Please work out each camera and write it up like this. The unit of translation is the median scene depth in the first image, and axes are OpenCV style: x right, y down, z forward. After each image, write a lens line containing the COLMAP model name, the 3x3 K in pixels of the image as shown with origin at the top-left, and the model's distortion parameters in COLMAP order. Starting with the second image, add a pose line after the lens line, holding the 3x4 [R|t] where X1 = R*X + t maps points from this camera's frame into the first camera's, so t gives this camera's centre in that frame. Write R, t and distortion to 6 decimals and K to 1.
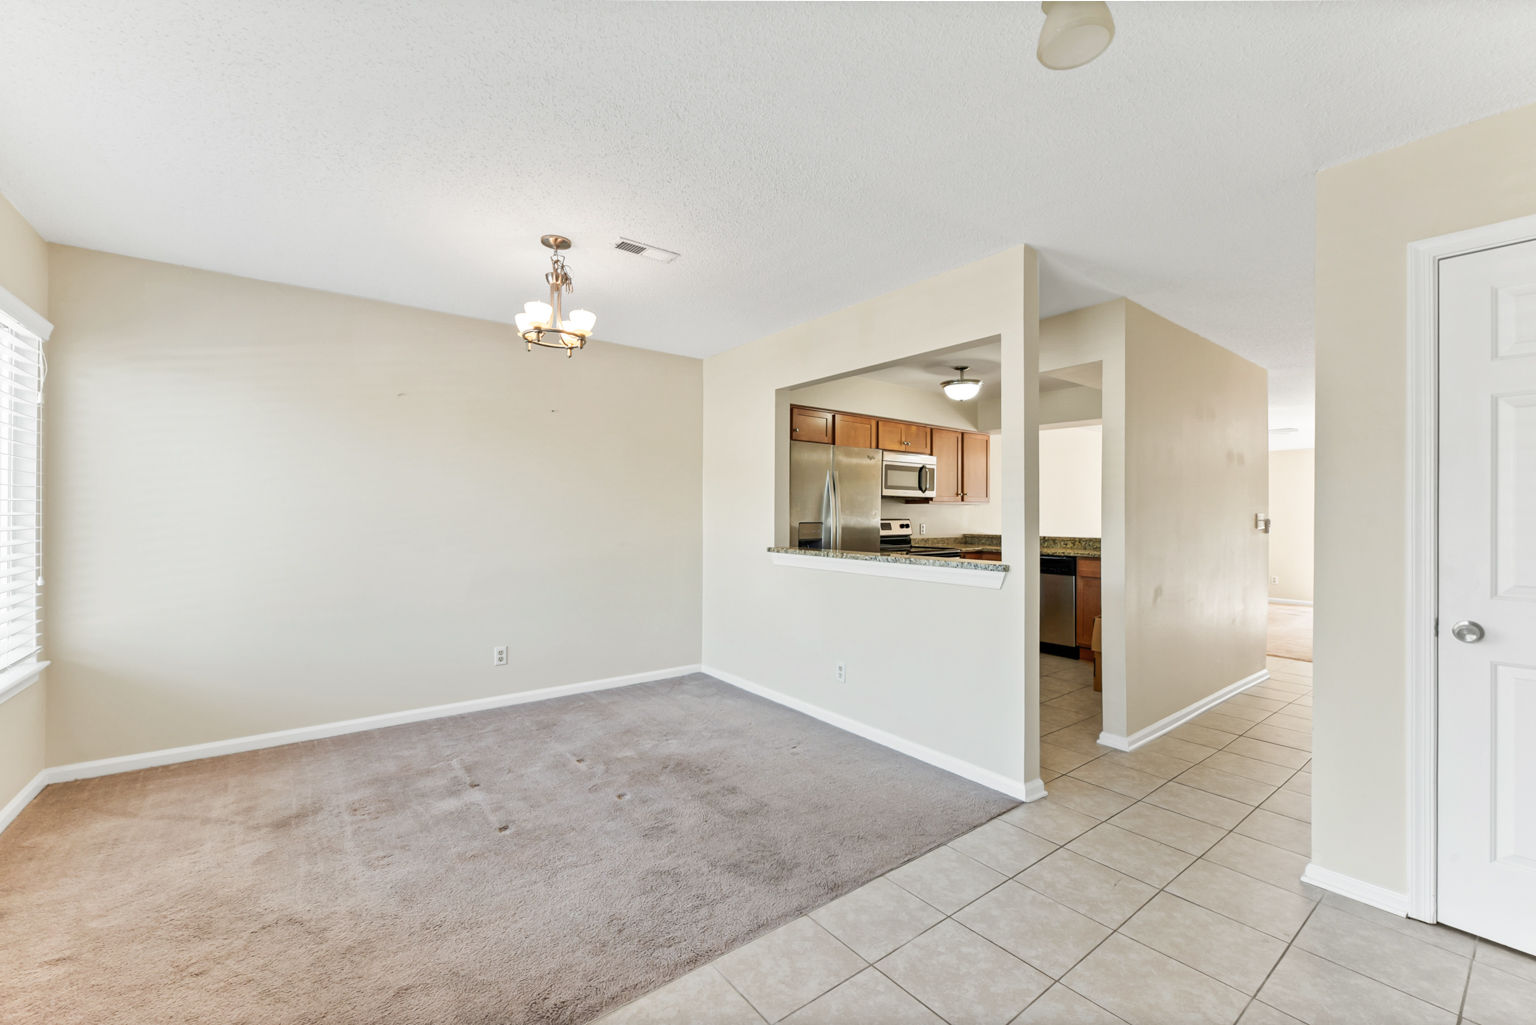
lens RADIAL K [[624.2, 0, 768.0], [0, 624.2, 512.5], [0, 0, 1]] dist [-0.000182, -0.000027]
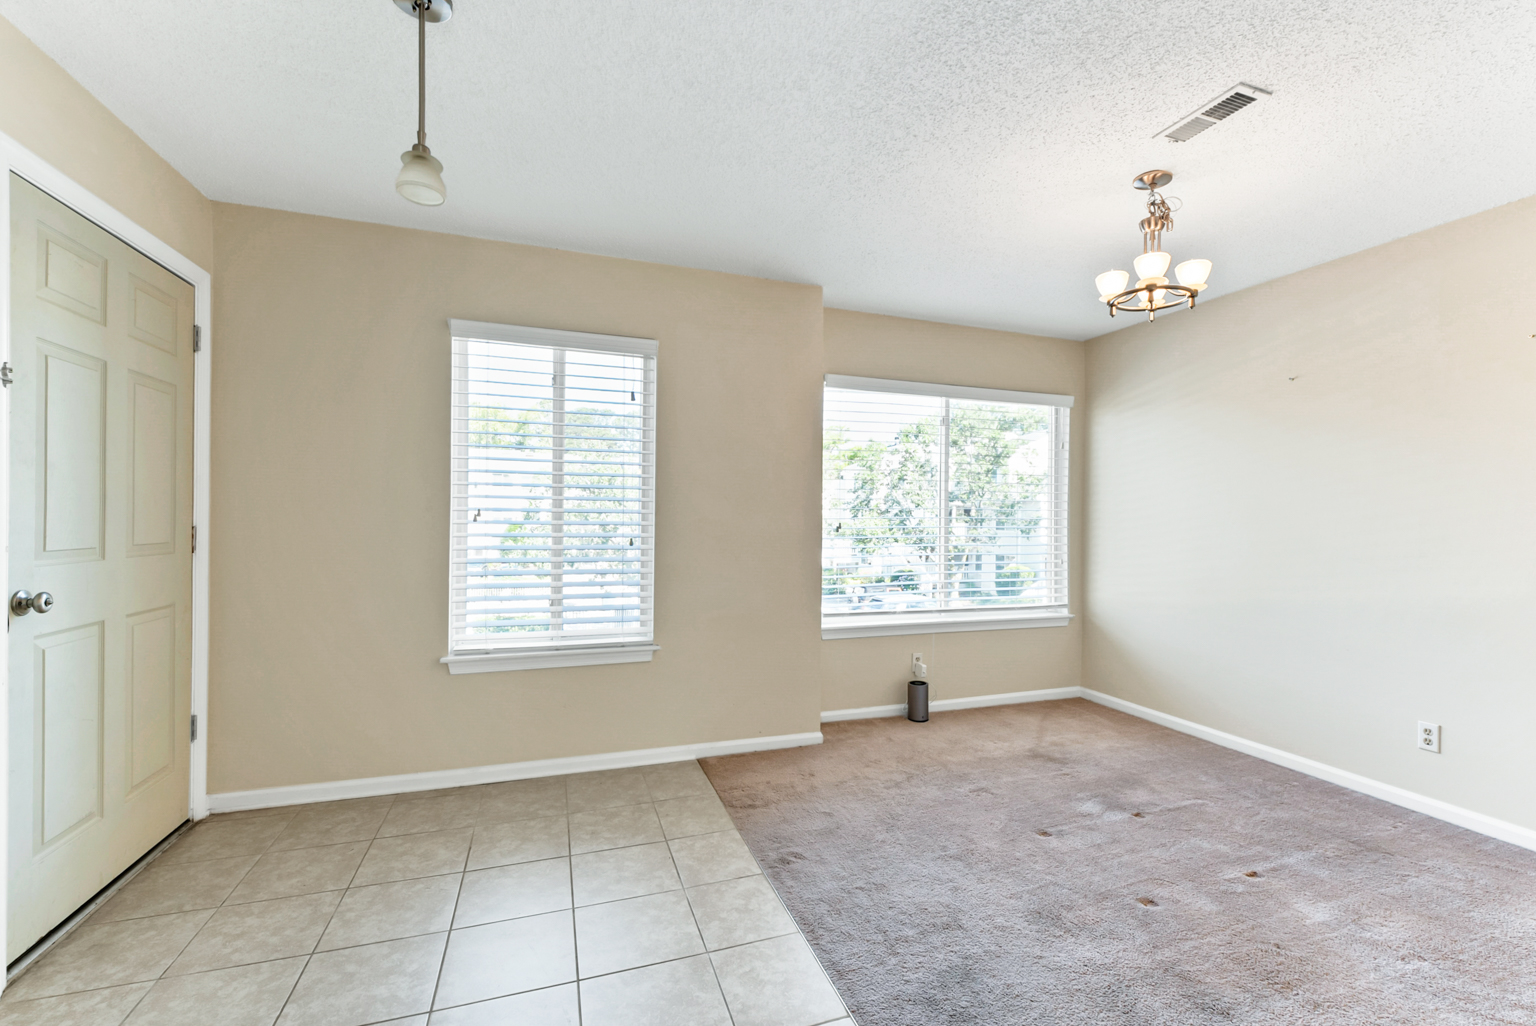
lens RADIAL K [[690.4, 0, 818.0], [0, 690.4, 517.3], [0, 0, 1]] dist [0.000179, -0.006631]
pose [[-0.278577, -0.008248, -0.960379, 0.654036], [-0.008070, 0.999948, -0.006247, 0.013269], [0.960380, 0.006010, -0.278629, 0.856888]]
